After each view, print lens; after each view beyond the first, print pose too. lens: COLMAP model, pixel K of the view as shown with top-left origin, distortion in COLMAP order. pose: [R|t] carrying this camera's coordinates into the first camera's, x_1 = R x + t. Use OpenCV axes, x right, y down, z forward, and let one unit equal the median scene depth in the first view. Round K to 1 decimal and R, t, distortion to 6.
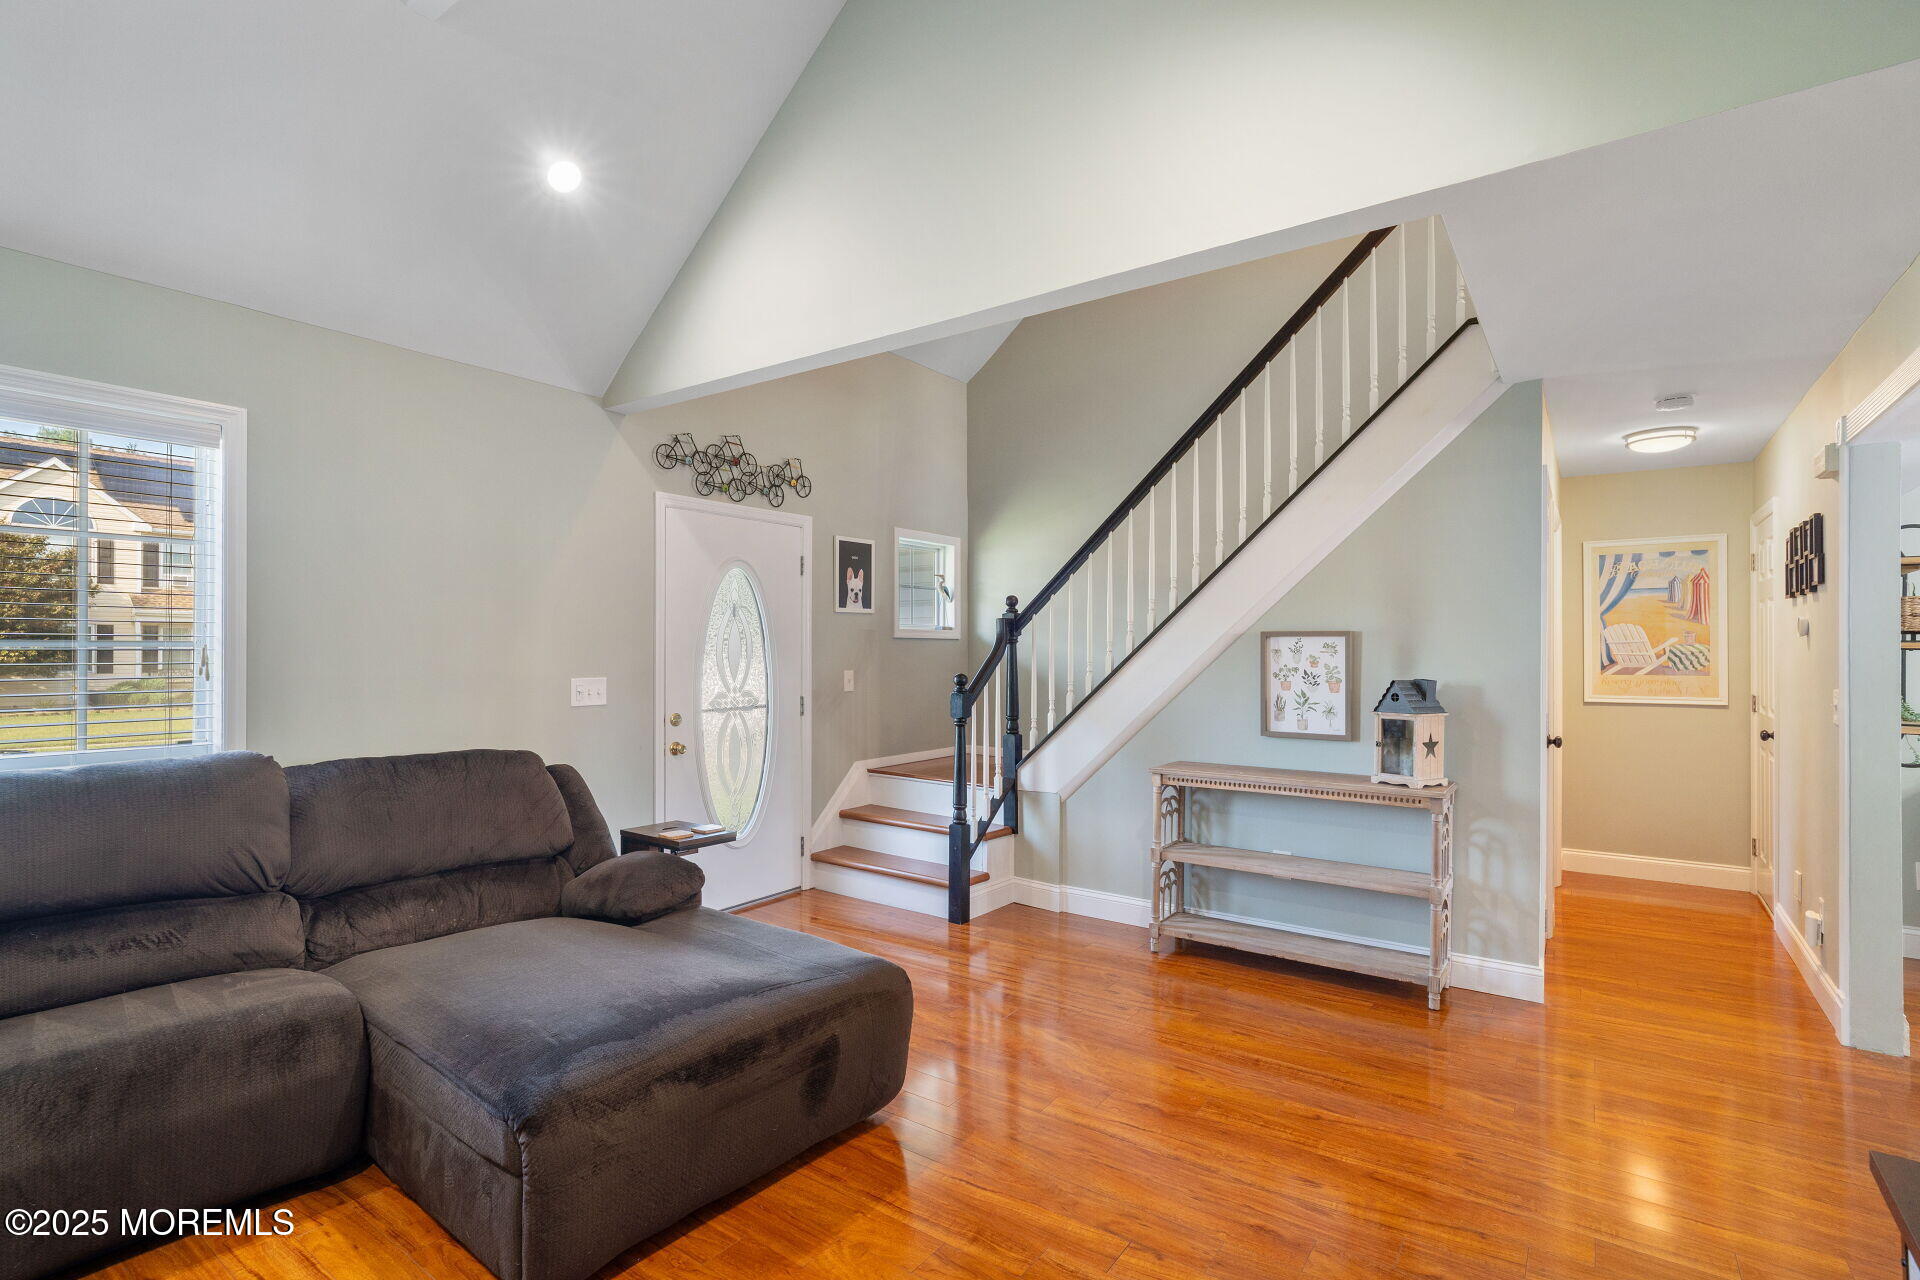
lens RADIAL K [[892.6, 0, 950.5], [0, 892.6, 649.8], [0, 0, 1]] dist [-0.010673, 0.001908]
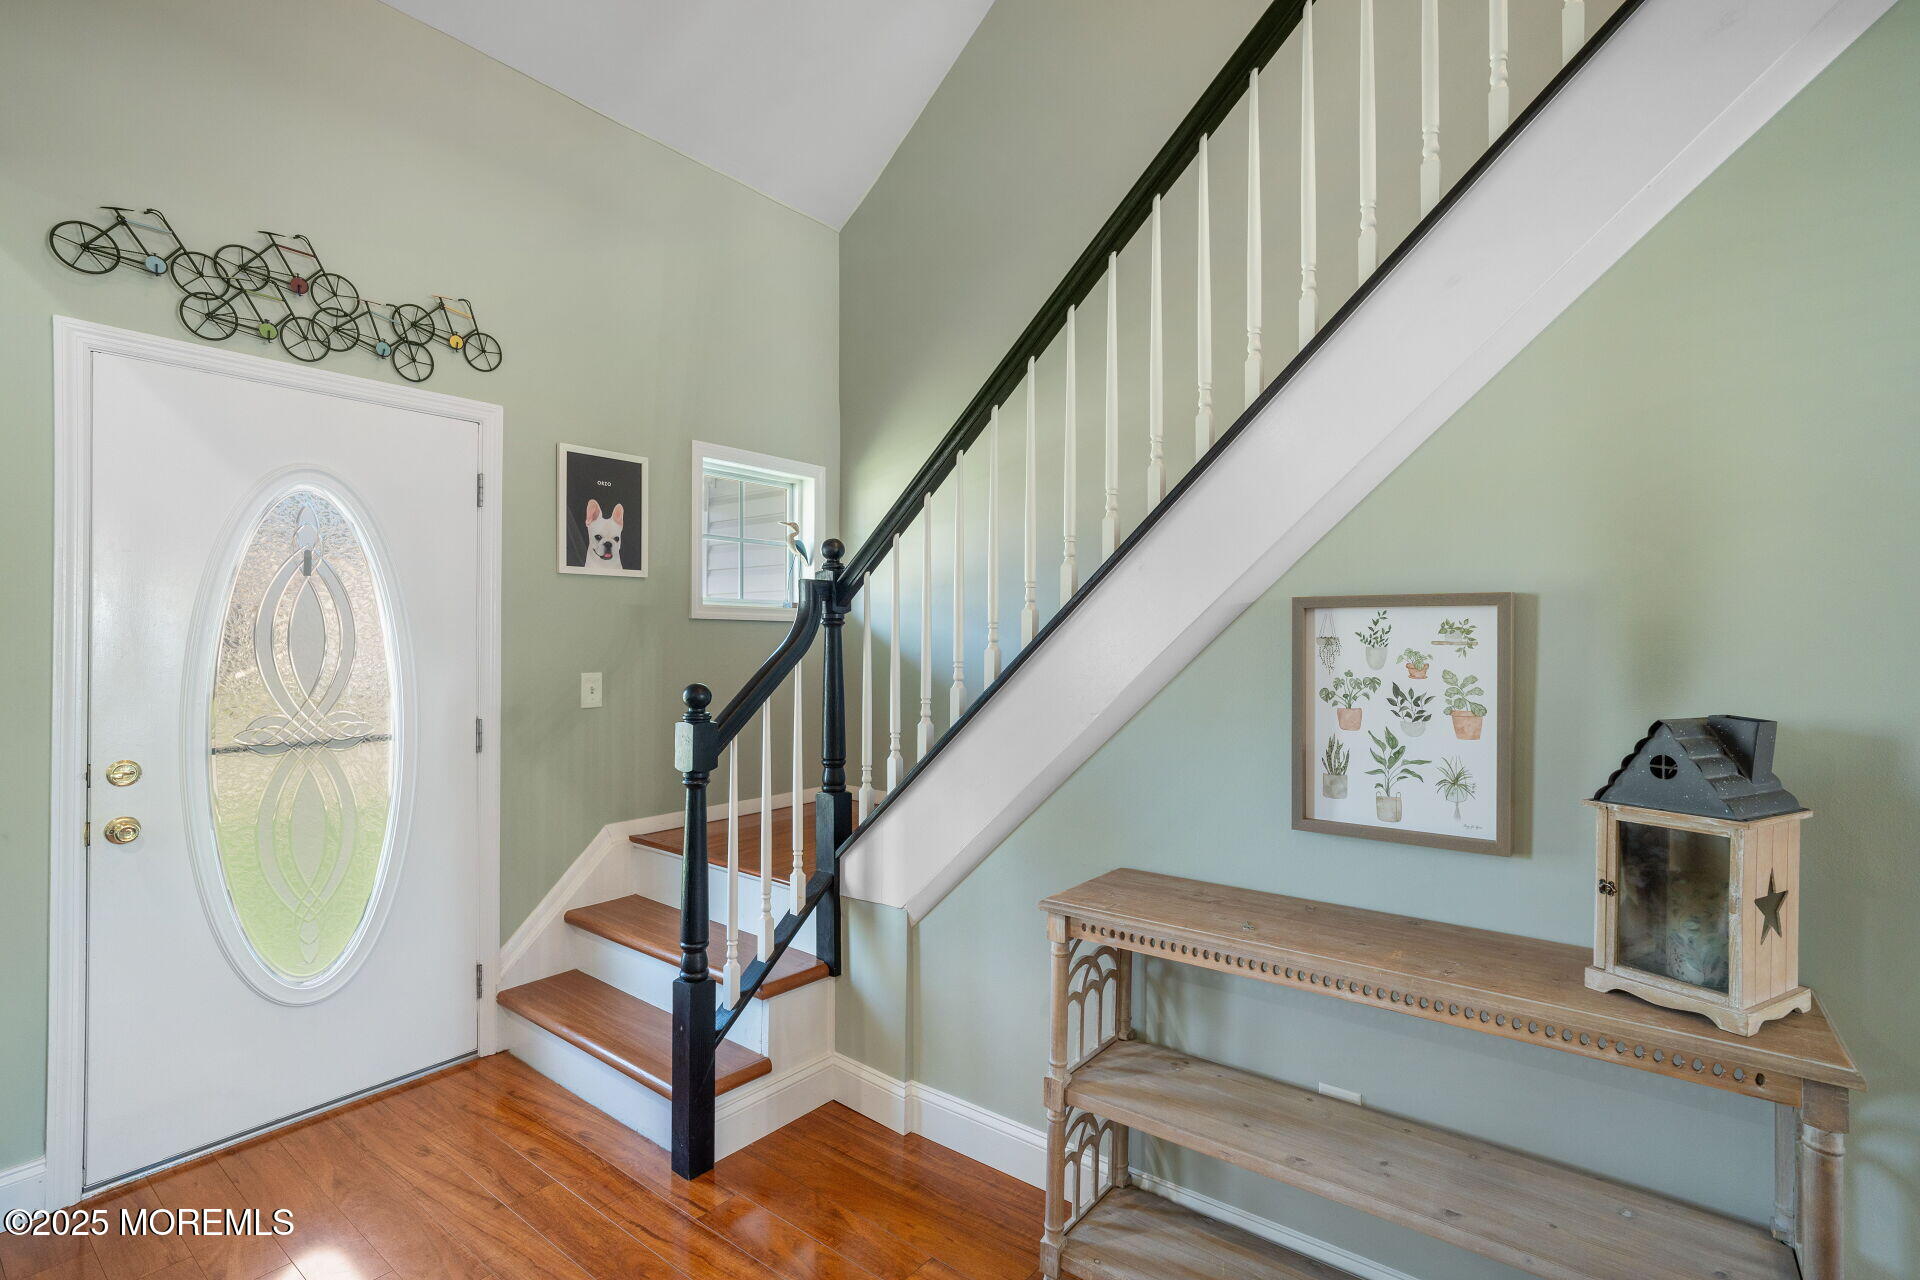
lens RADIAL K [[857.0, 0, 960.0], [0, 857.0, 640.0], [0, 0, 1]] dist [-0.009409, 0.000282]
pose [[0.999292, 0.002768, -0.037525, 0.178766], [-0.002836, 0.999994, -0.001750, 0.002146], [0.037520, 0.001855, 0.999294, 0.511261]]
